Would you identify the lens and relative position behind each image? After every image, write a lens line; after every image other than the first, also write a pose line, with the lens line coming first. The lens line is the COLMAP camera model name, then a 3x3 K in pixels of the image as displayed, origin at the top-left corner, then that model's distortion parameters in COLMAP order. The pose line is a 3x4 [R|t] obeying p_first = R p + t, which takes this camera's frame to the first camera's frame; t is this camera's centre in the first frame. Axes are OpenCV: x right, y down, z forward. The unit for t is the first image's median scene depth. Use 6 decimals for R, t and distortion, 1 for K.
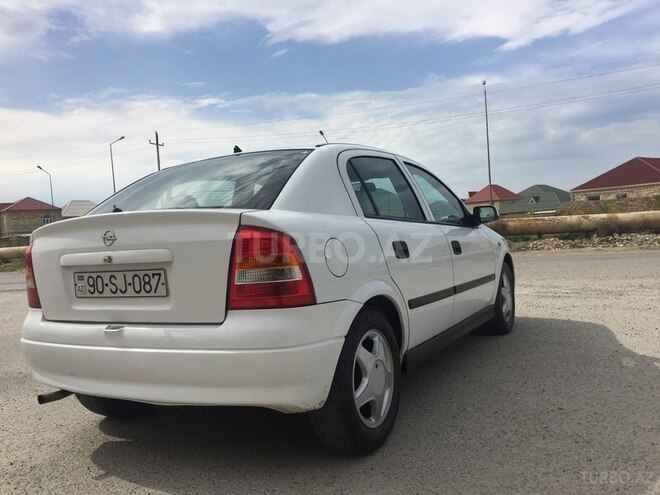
lens RADIAL K [[546.8, 0, 330.0], [0, 546.8, 247.5], [0, 0, 1]] dist [0.005934, -0.000543]
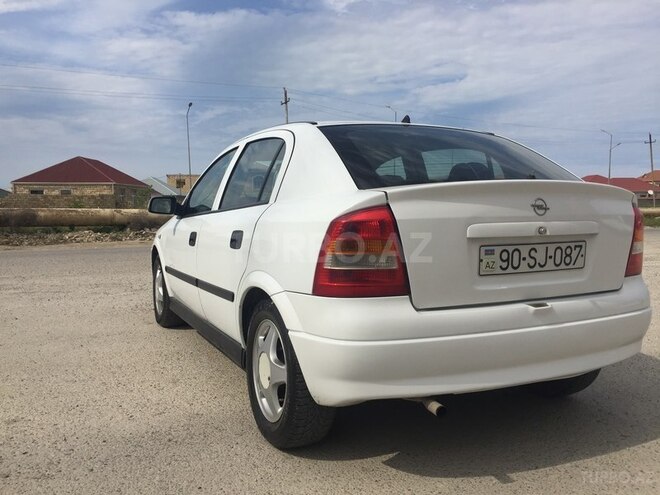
lens RADIAL K [[546.8, 0, 330.0], [0, 546.8, 247.5], [0, 0, 1]] dist [0.005934, -0.000543]
pose [[0.613620, 0.004559, 0.789588, -1.307389], [-0.012477, 0.999914, 0.003923, 0.049980], [-0.789503, -0.012260, 0.613624, 0.701644]]
